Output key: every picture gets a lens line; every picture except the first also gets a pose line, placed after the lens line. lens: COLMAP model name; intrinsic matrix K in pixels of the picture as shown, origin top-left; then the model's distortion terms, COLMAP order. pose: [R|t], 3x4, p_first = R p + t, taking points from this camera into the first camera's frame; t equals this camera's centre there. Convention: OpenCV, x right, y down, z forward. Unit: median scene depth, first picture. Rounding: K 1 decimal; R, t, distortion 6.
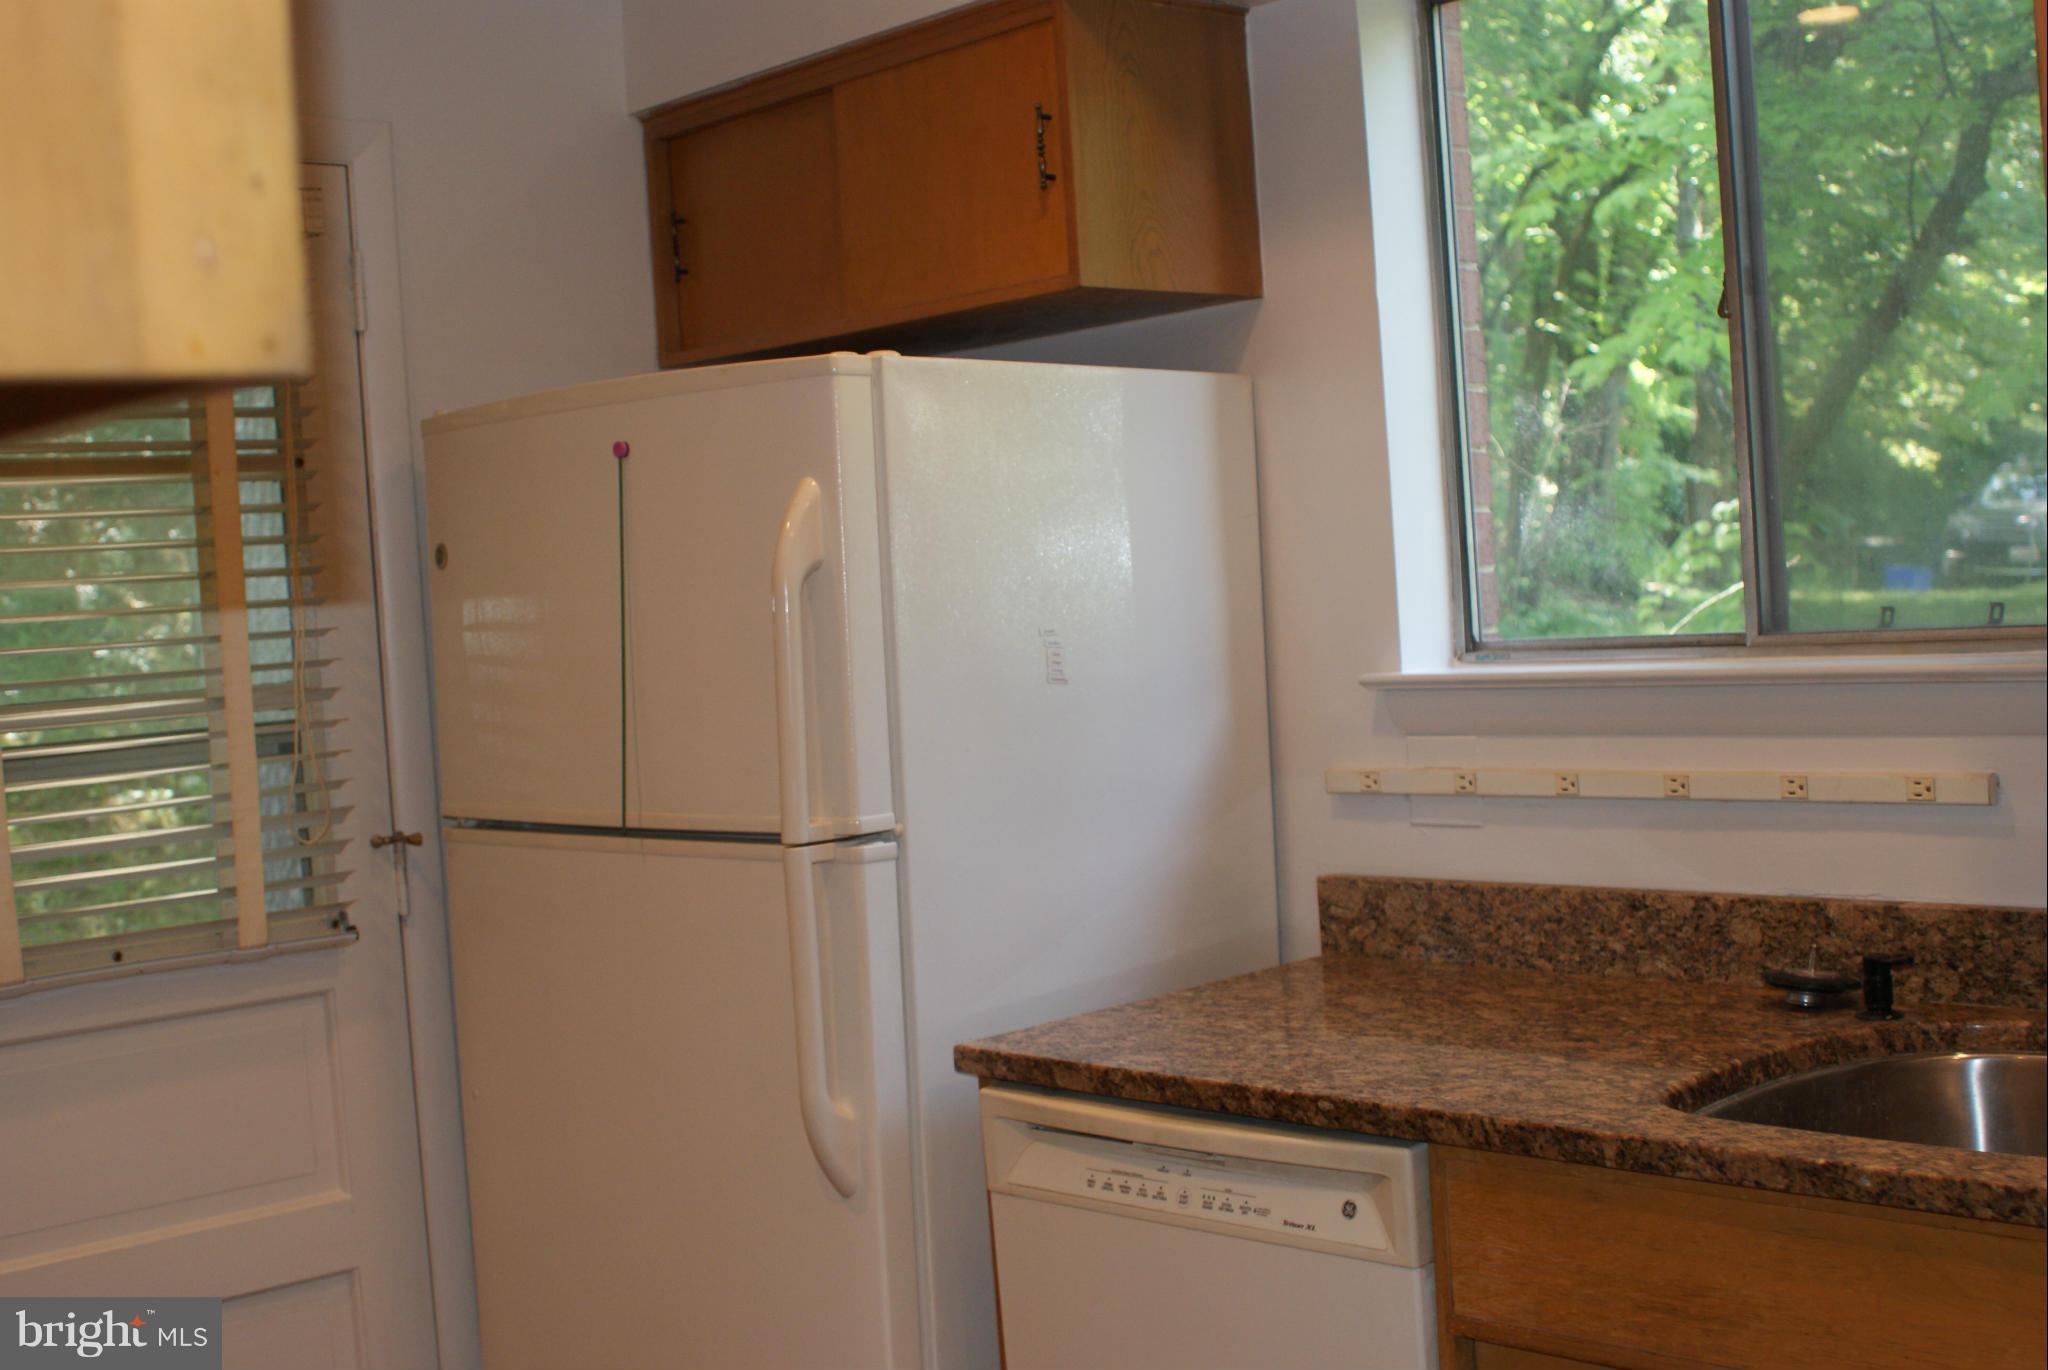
lens RADIAL K [[2502.8, 0, 1024.0], [0, 2502.8, 685.0], [0, 0, 1]] dist [-0.101776, -0.038187]
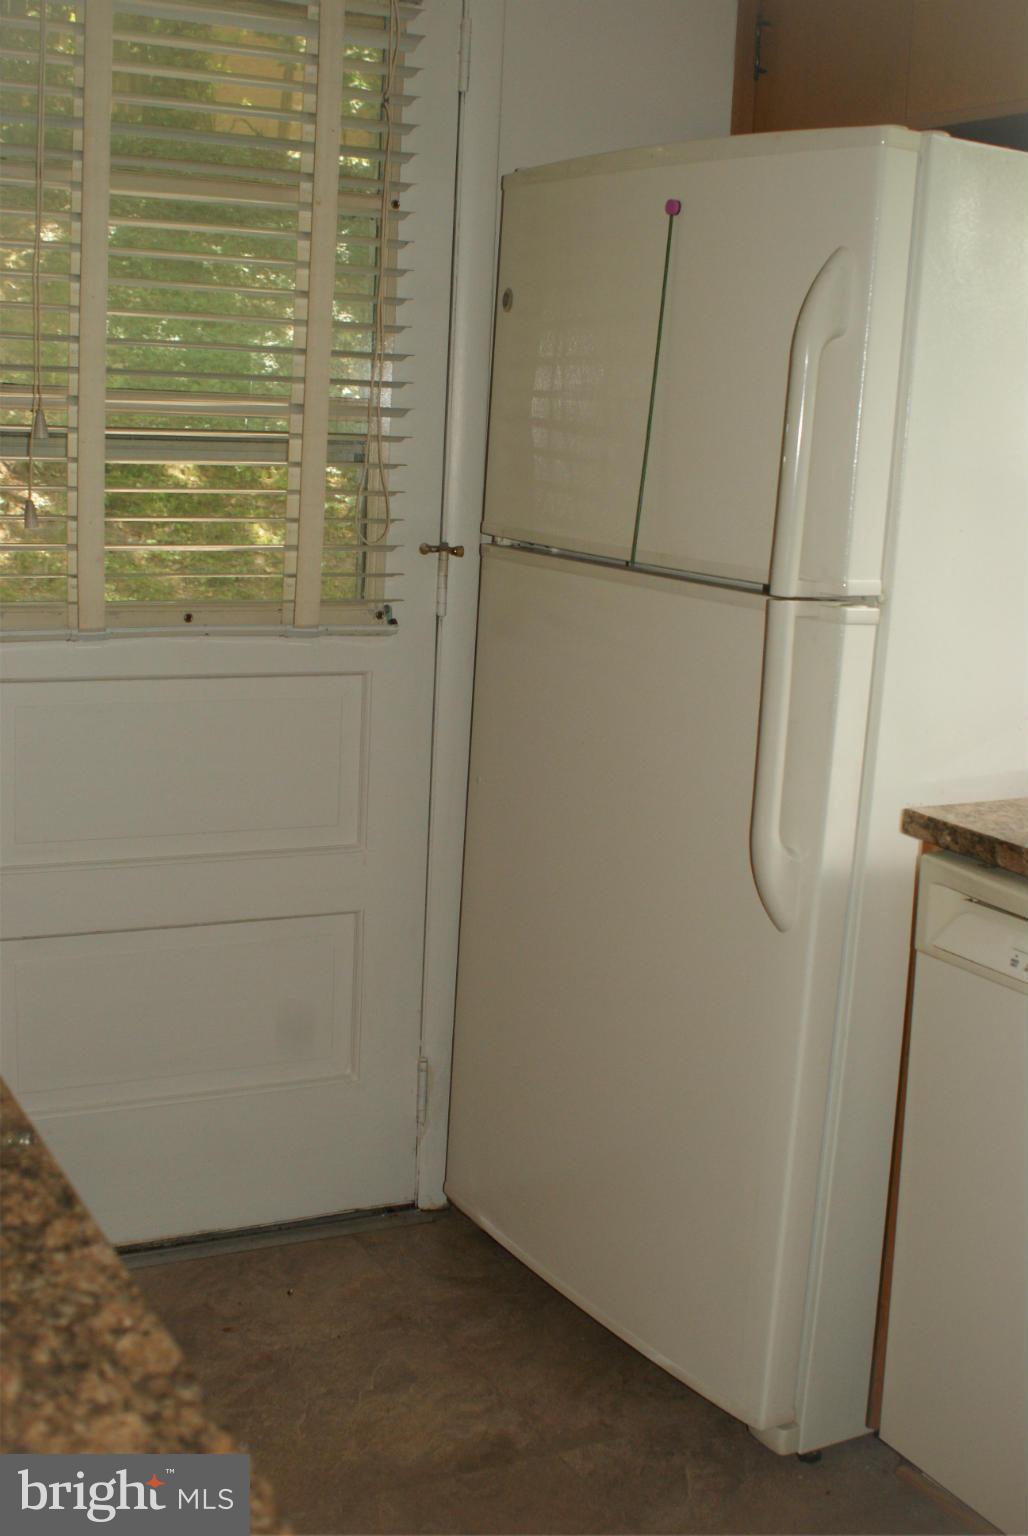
lens RADIAL K [[1864.0, 0, 514.2], [0, 1864.0, 825.6], [0, 0, 1]] dist [-0.134662, 0.010259]
pose [[0.959562, 0.161380, -0.230647, -0.004385], [-0.116142, 0.973331, 0.197834, 0.014961], [0.256422, -0.163046, 0.952714, 0.198604]]
